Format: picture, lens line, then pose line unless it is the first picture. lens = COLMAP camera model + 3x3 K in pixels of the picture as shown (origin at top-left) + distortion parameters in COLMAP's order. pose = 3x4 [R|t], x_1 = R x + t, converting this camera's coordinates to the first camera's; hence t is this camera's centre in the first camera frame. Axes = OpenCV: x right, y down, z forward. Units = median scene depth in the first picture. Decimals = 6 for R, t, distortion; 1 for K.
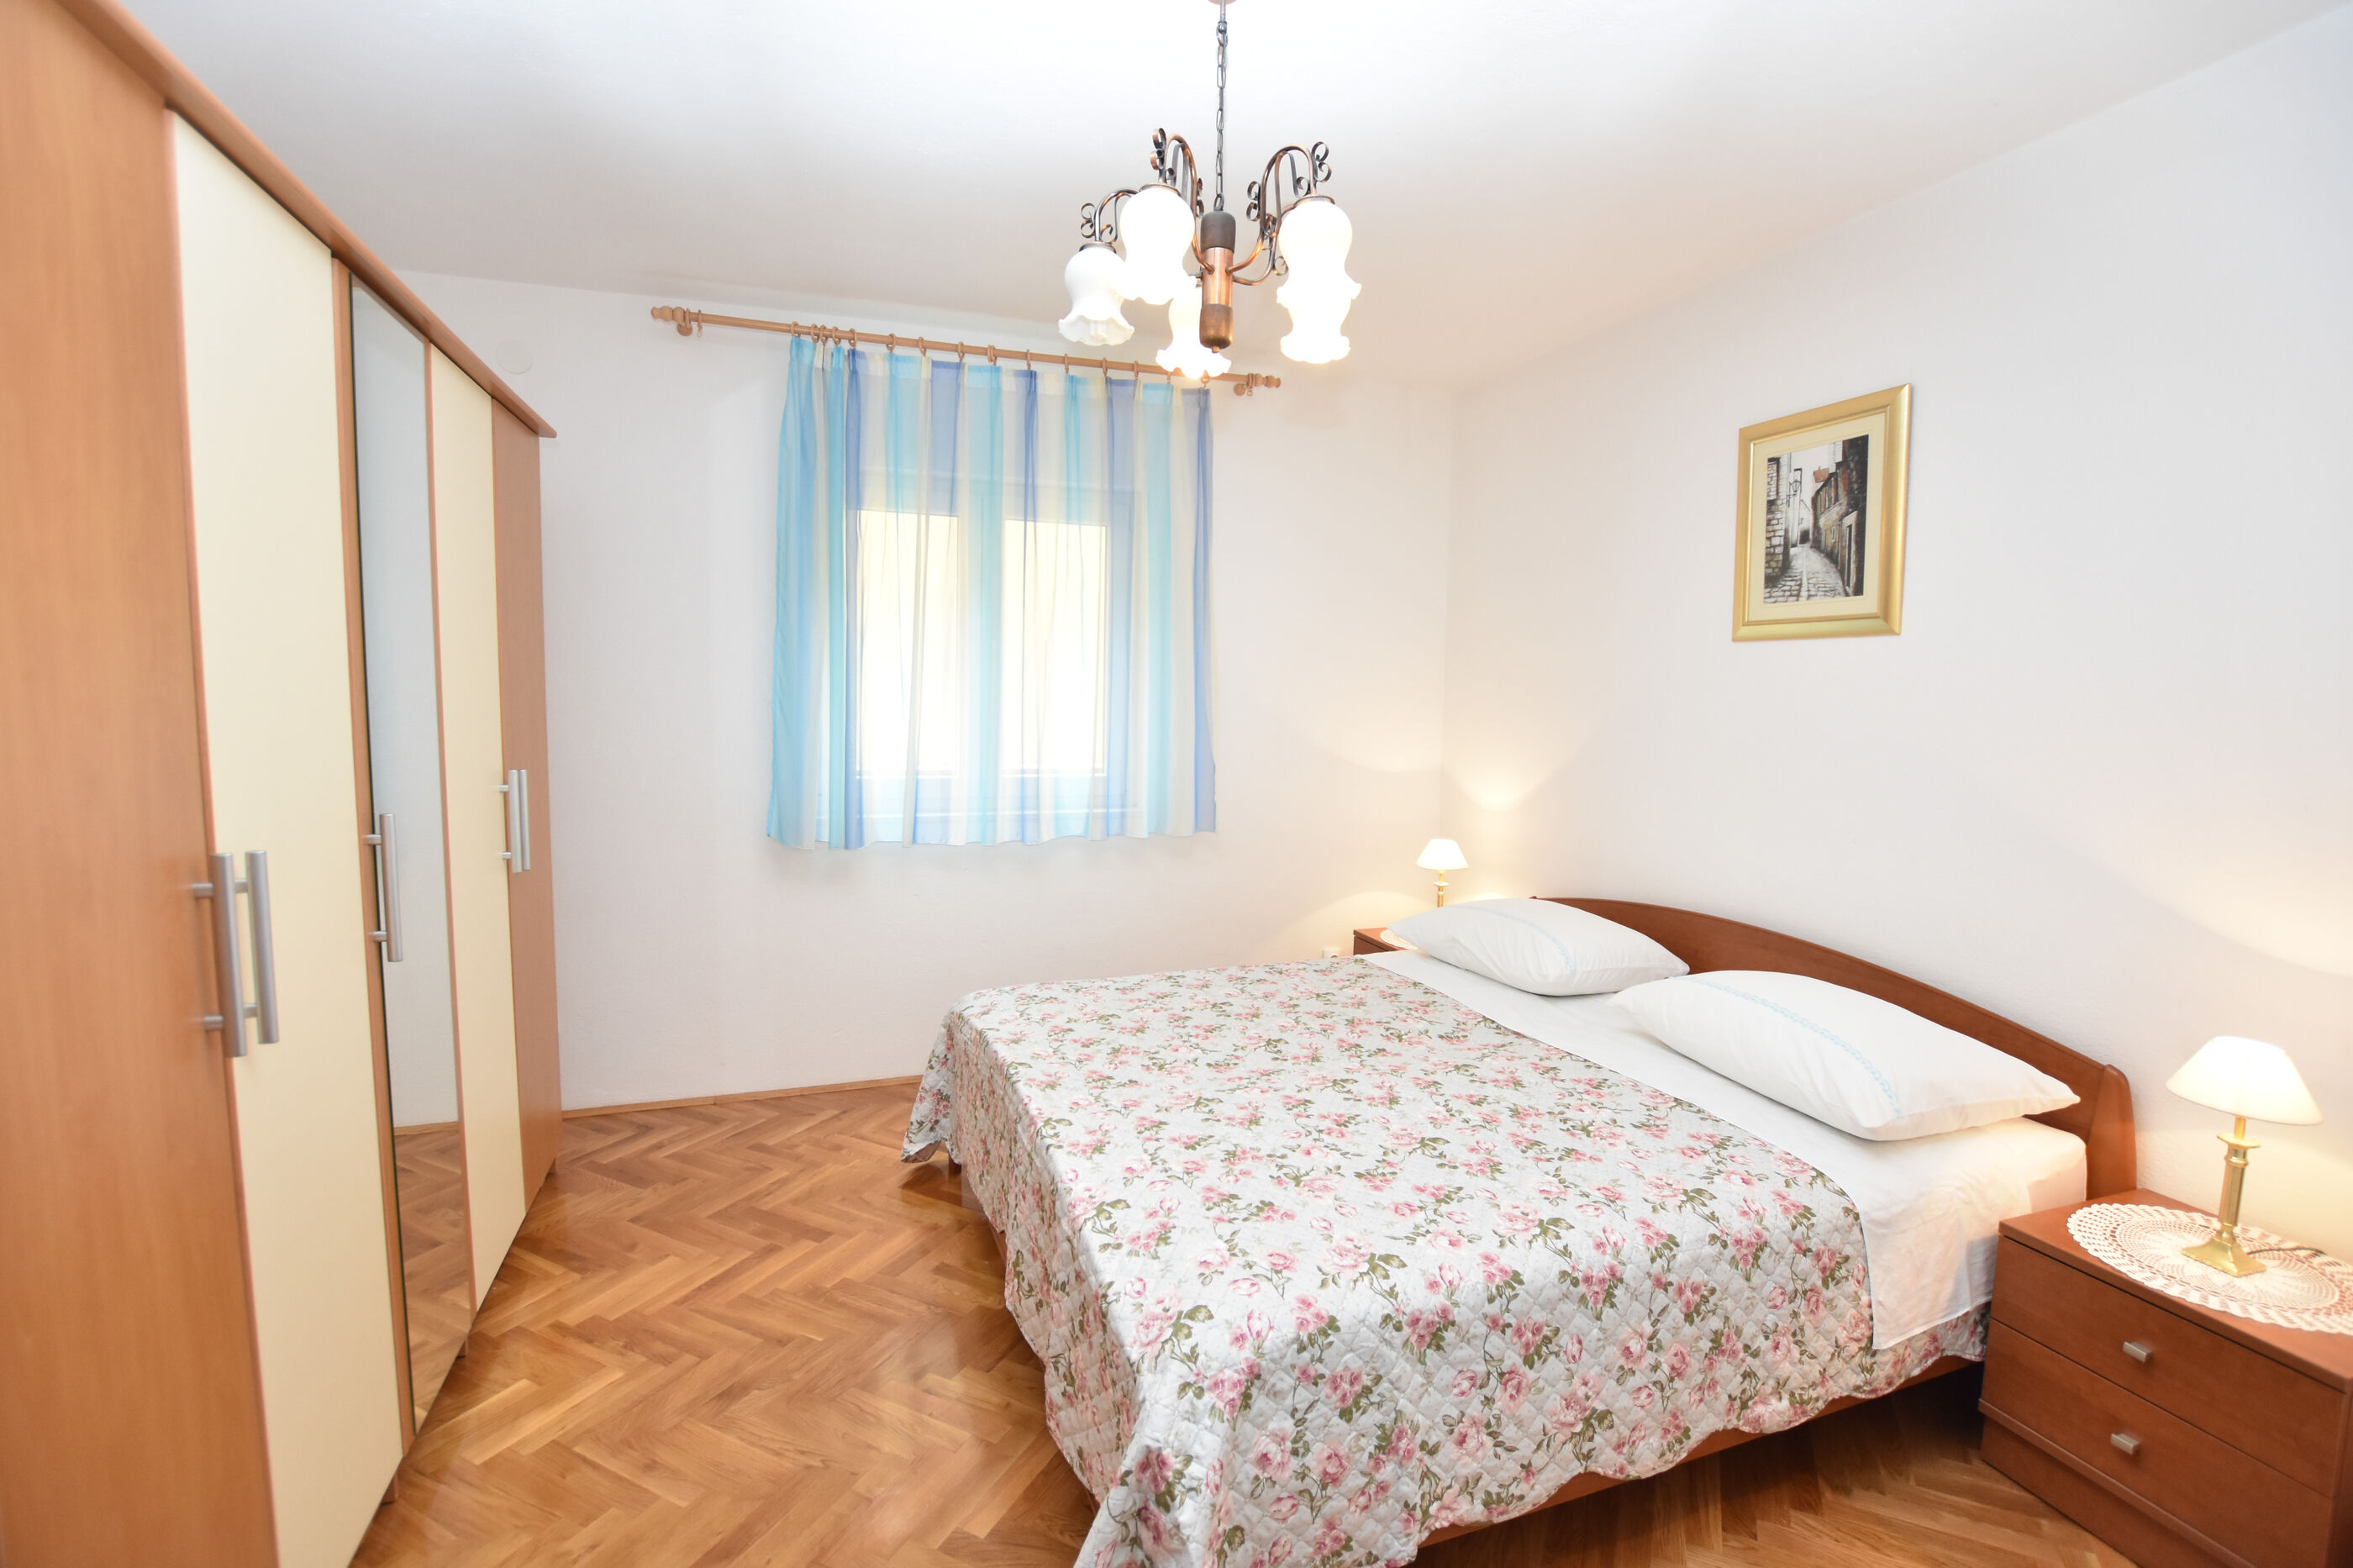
lens RADIAL K [[1060.9, 0, 1179.8], [0, 1060.9, 775.7], [0, 0, 1]] dist [-0.026409, 0.000635]
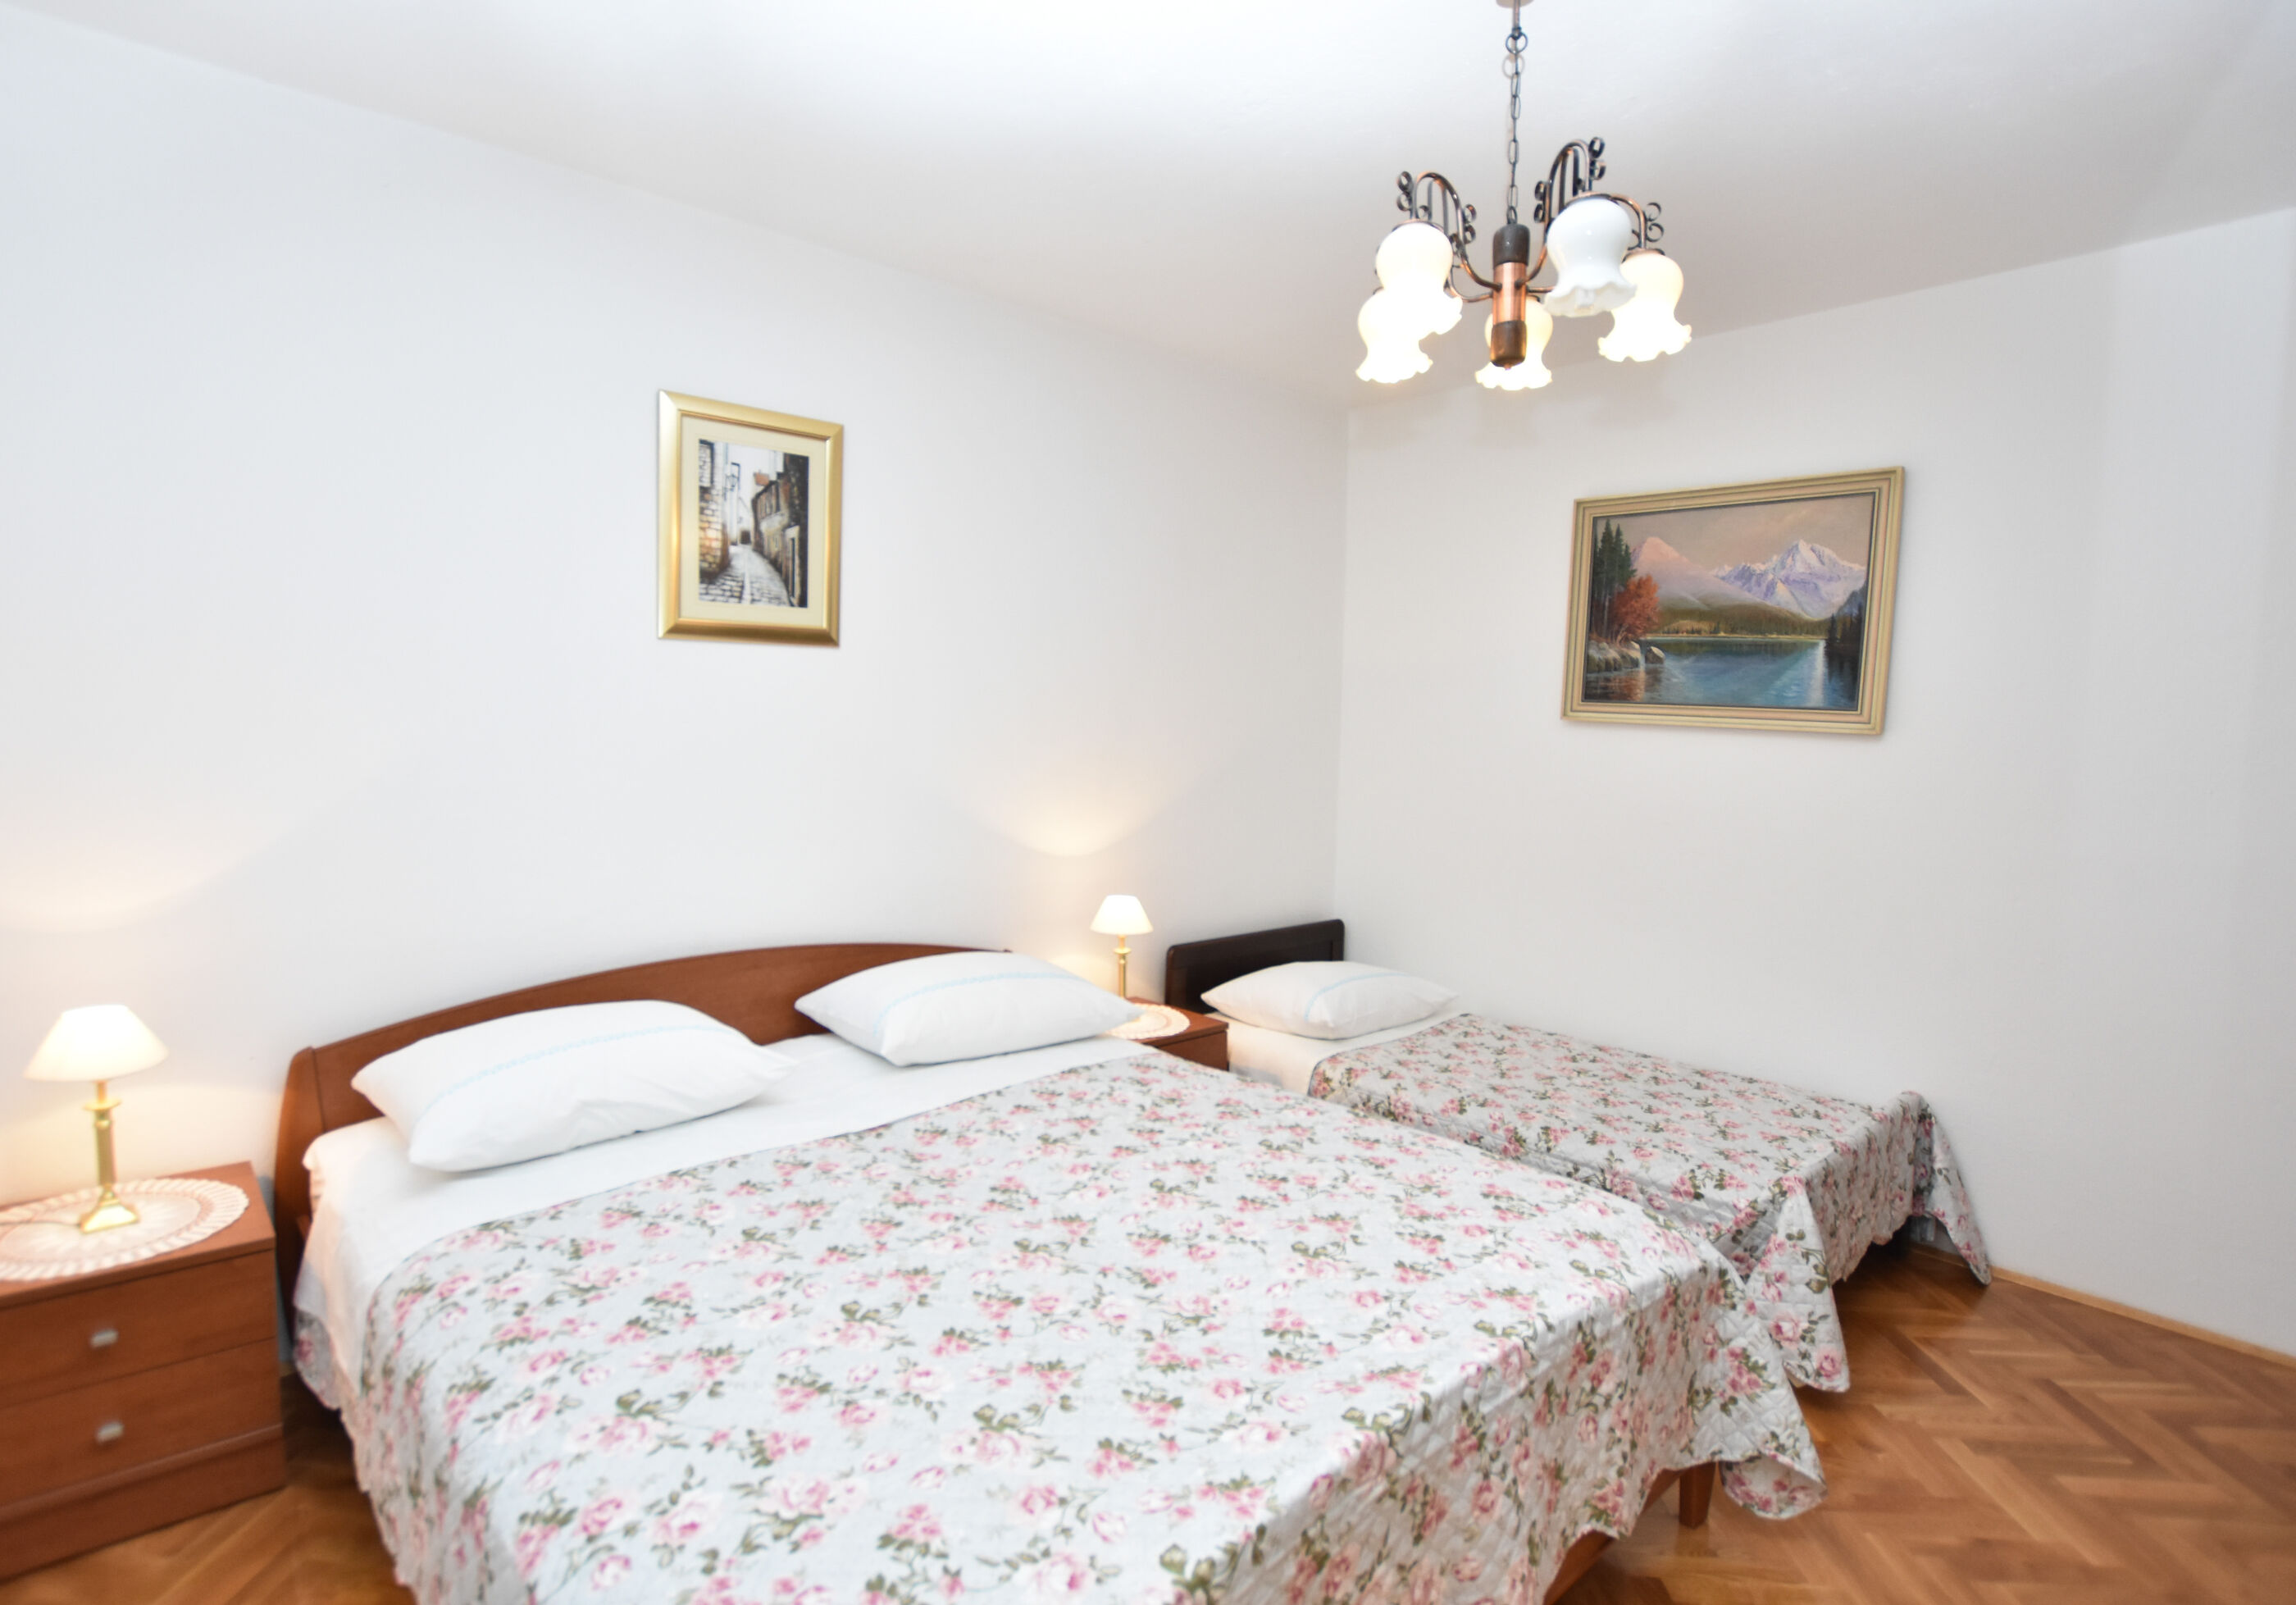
lens RADIAL K [[1144.2, 0, 1093.7], [0, 1144.2, 789.9], [0, 0, 1]] dist [-0.037057, 0.000093]
pose [[-0.355777, -0.086682, 0.930542, -0.586613], [0.049675, 0.992528, 0.111449, -0.112567], [-0.933250, 0.085876, -0.348812, 1.245555]]
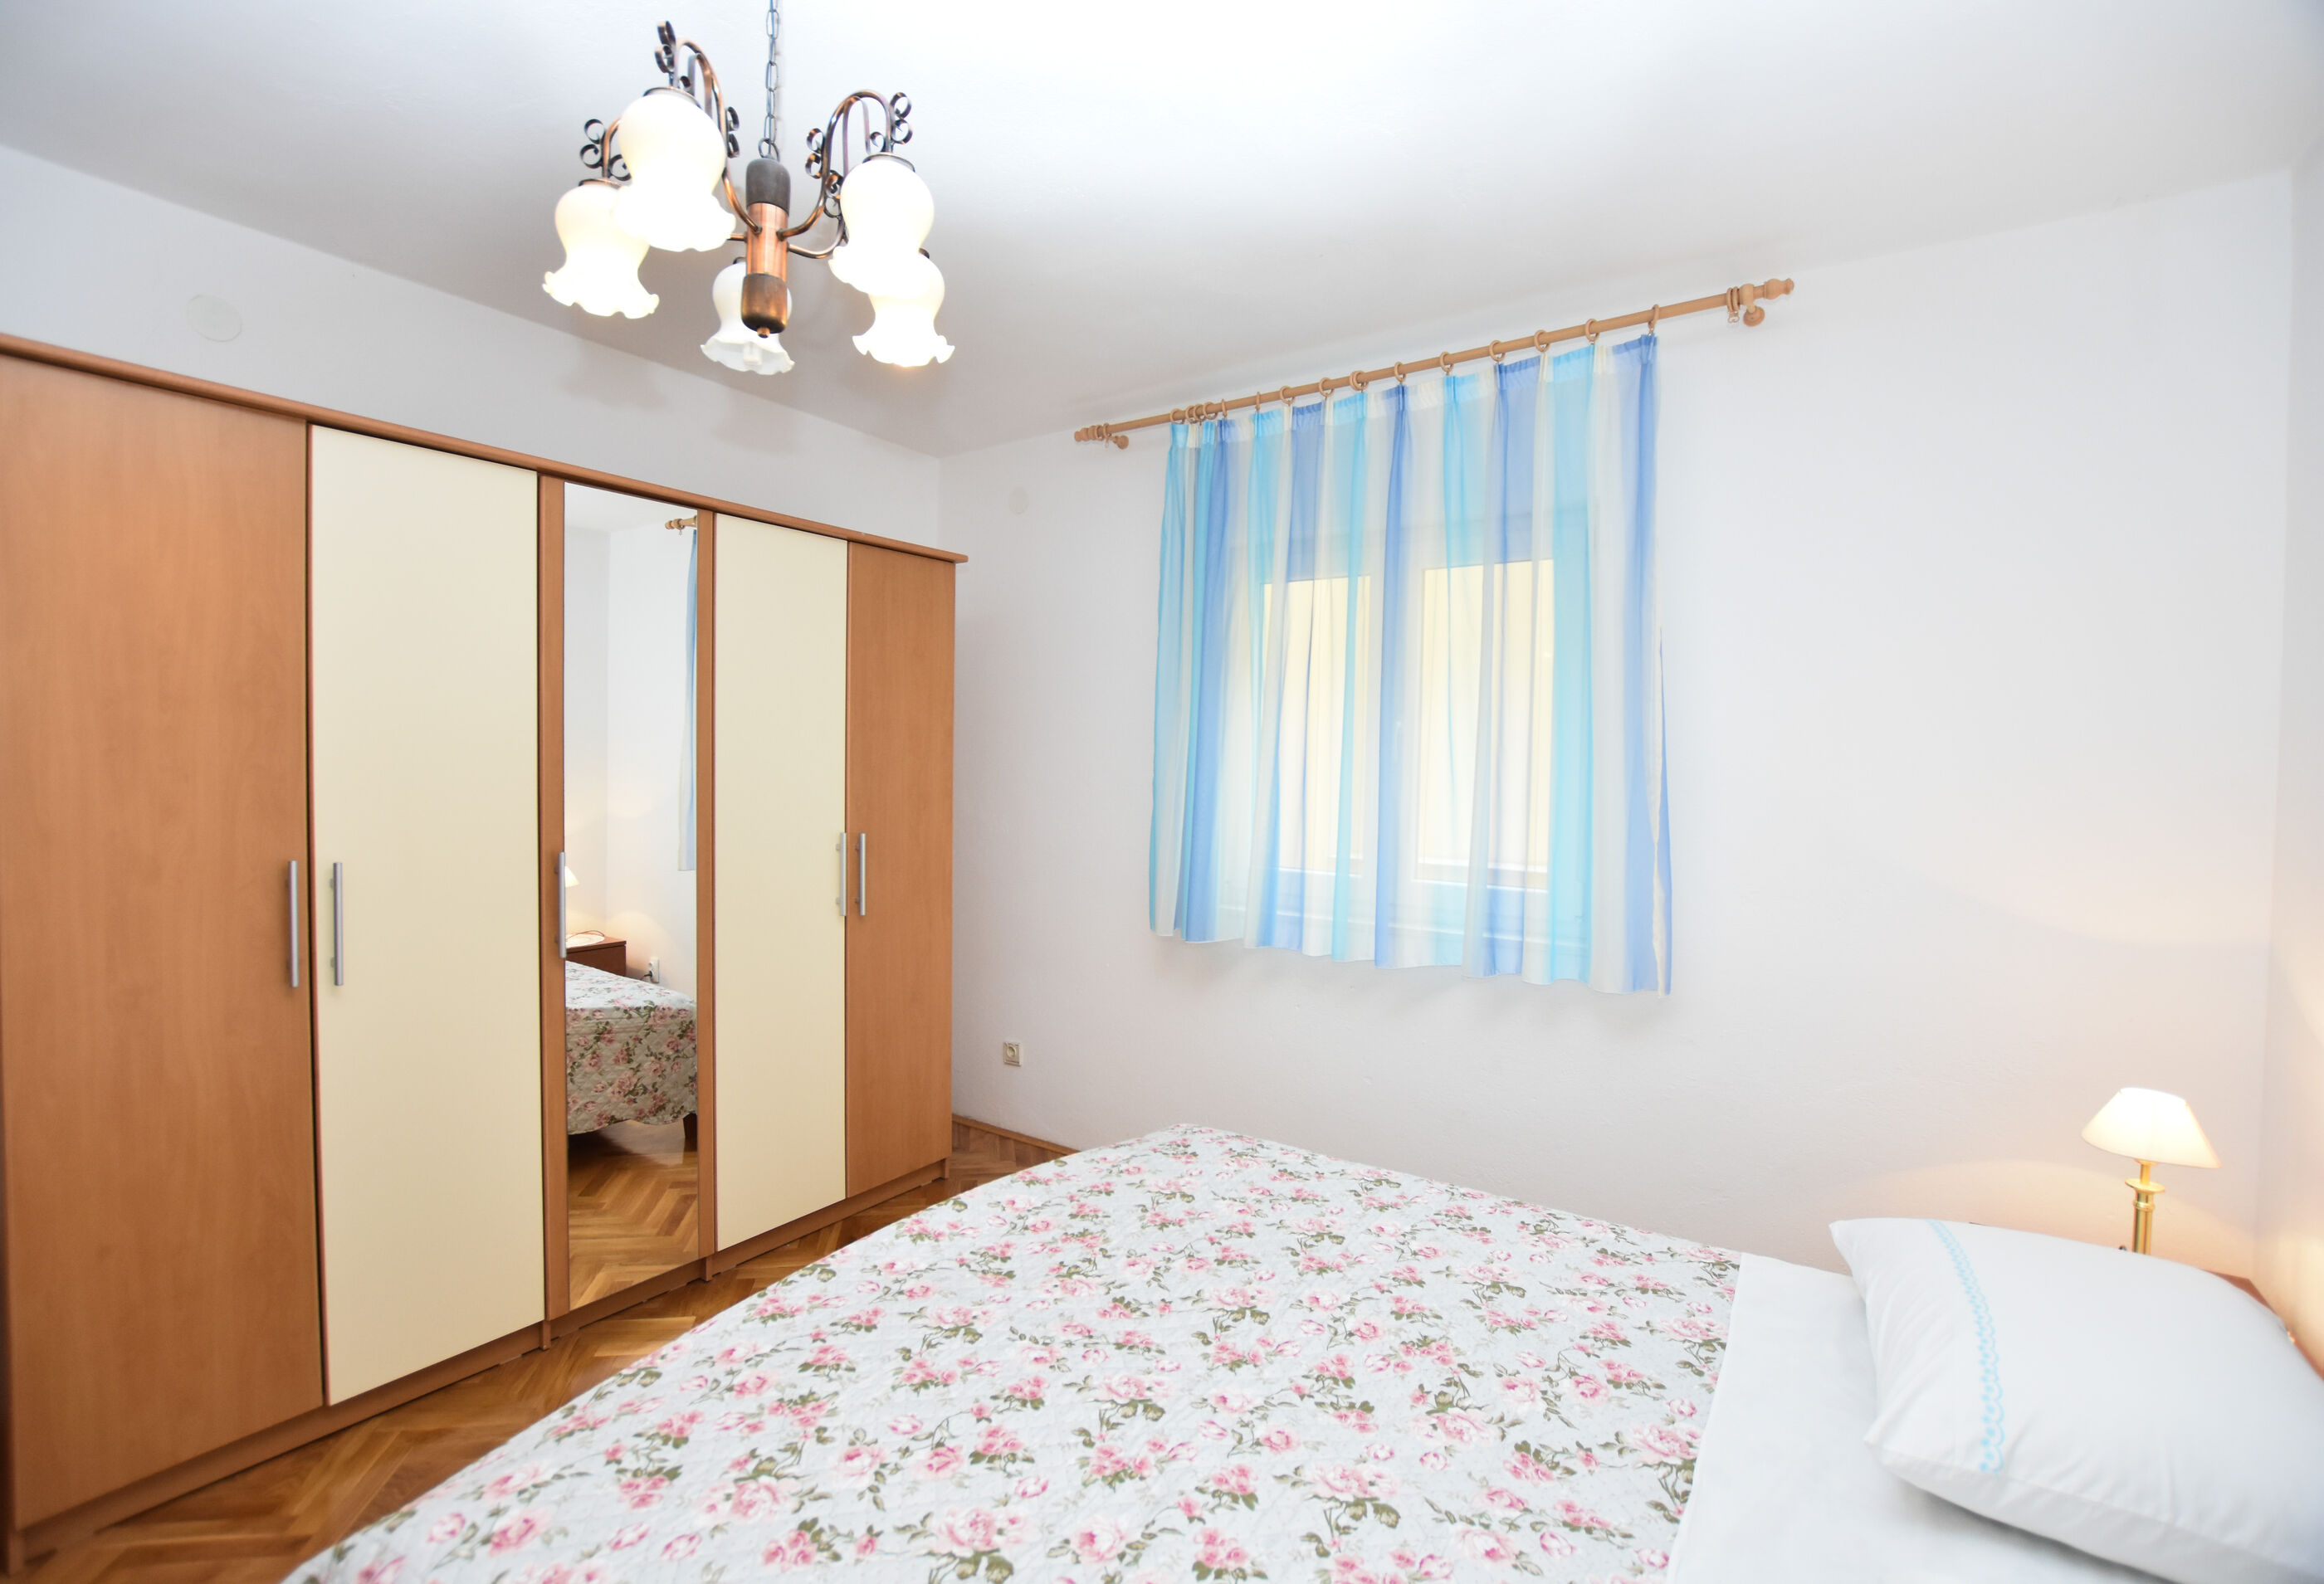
lens RADIAL K [[1040.9, 0, 1136.0], [0, 1040.9, 785.0], [0, 0, 1]] dist [-0.029293, 0.000135]
pose [[0.573832, 0.013920, -0.818855, 0.589394], [-0.076580, 0.996387, -0.036728, -0.043643], [0.815385, 0.083783, 0.572825, 0.583558]]
